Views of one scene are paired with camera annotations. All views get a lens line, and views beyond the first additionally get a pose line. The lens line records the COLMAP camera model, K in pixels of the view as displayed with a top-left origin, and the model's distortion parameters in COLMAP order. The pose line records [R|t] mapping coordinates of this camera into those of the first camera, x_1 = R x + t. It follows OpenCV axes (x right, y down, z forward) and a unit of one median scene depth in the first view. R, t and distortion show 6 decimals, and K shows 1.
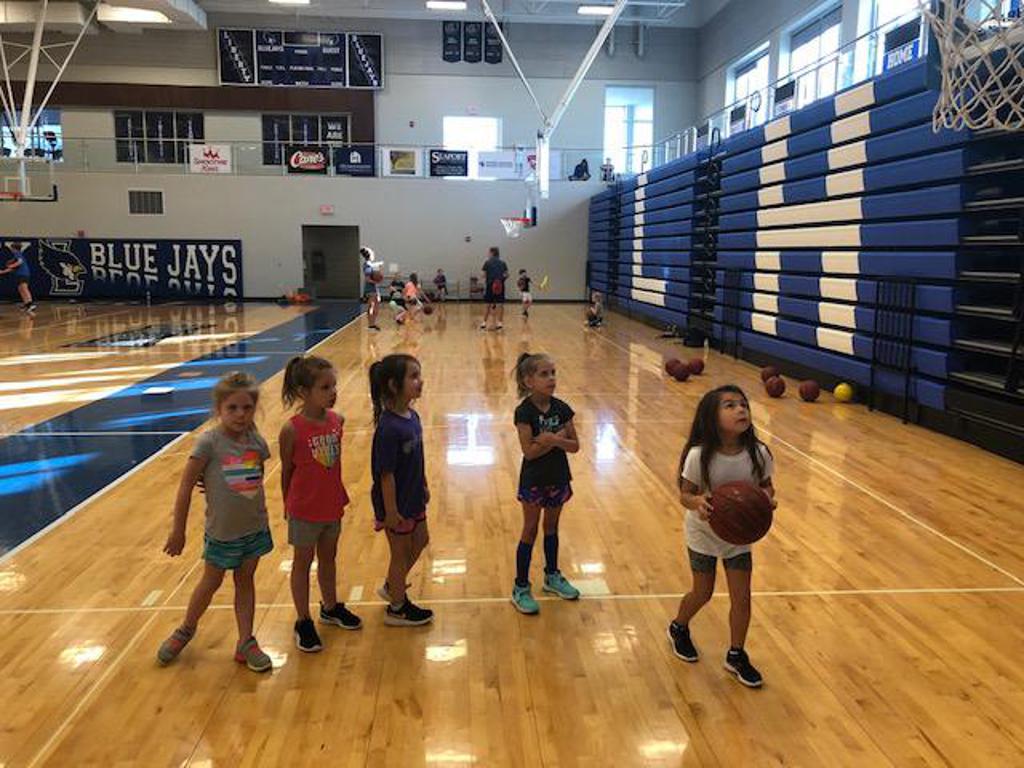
lens RADIAL K [[852.3, 0, 516.4], [0, 852.3, 355.8], [0, 0, 1]] dist [0.015015, 0.006582]
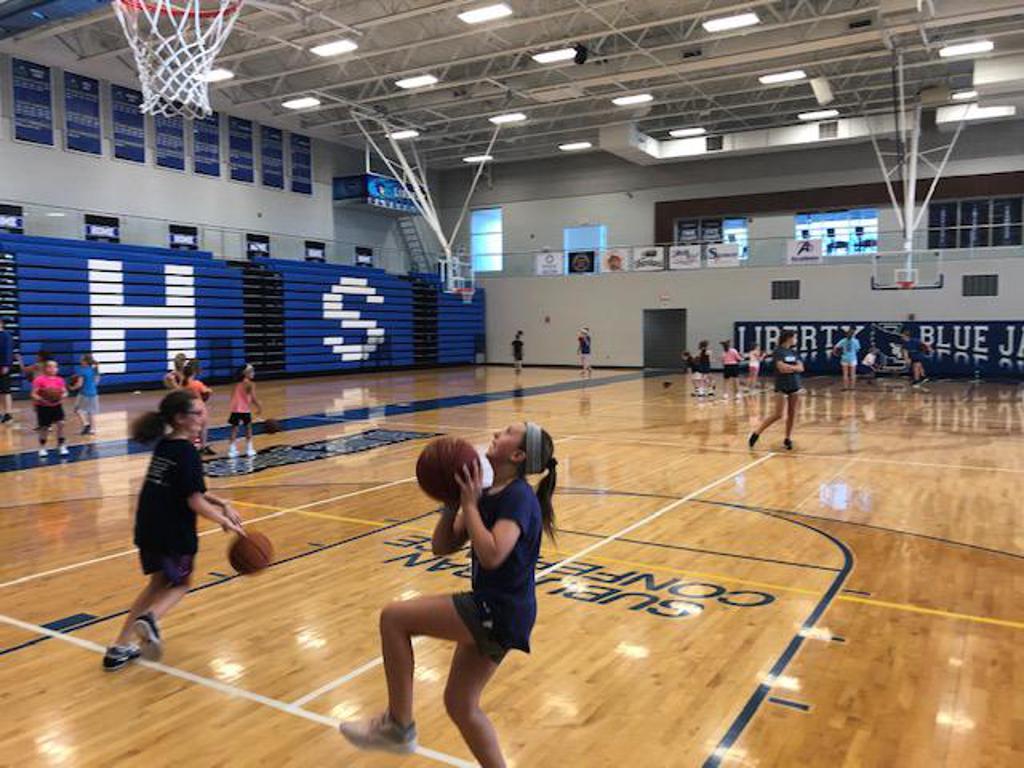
lens RADIAL K [[845.3, 0, 507.9], [0, 845.3, 370.2], [0, 0, 1]] dist [0.066657, -0.080510]
pose [[0.813031, 0.019795, -0.581884, -0.284889], [-0.061262, 0.996782, -0.051688, 0.013208], [0.578989, 0.077671, 0.811627, -0.173781]]
